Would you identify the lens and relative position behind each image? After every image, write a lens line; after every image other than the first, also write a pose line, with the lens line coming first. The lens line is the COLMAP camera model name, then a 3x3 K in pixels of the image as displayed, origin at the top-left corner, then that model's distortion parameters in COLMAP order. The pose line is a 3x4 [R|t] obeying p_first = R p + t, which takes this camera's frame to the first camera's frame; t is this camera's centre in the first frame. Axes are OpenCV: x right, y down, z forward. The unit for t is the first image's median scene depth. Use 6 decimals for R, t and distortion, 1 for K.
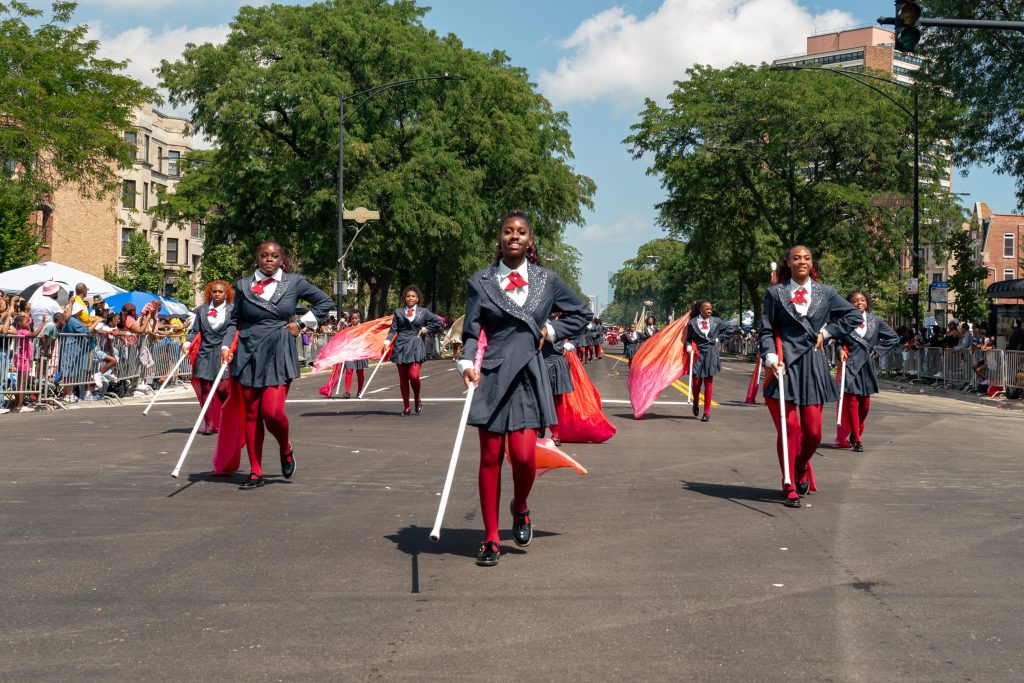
lens RADIAL K [[1384.5, 0, 574.1], [0, 1384.5, 321.6], [0, 0, 1]] dist [-0.001897, -0.039664]
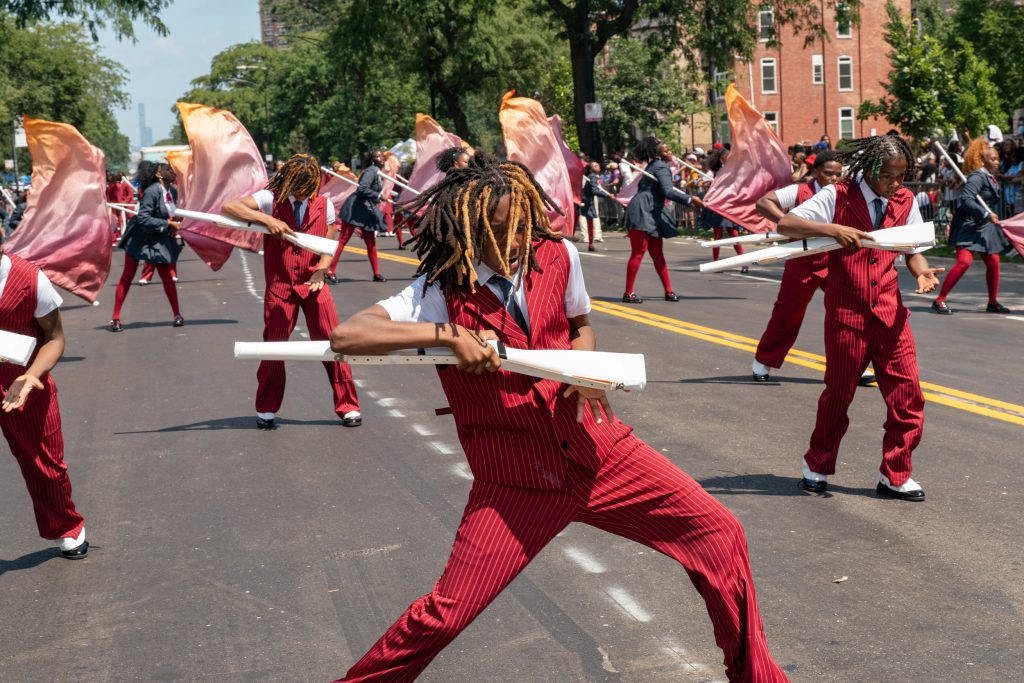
lens RADIAL K [[1778.8, 0, 512.0], [0, 1778.8, 341.5], [0, 0, 1]] dist [0.014208, -0.112016]
pose [[0.972560, -0.082874, 0.217390, -0.041334], [0.060321, 0.992274, 0.108414, -0.002940], [-0.224695, -0.092326, 0.970045, 0.359663]]
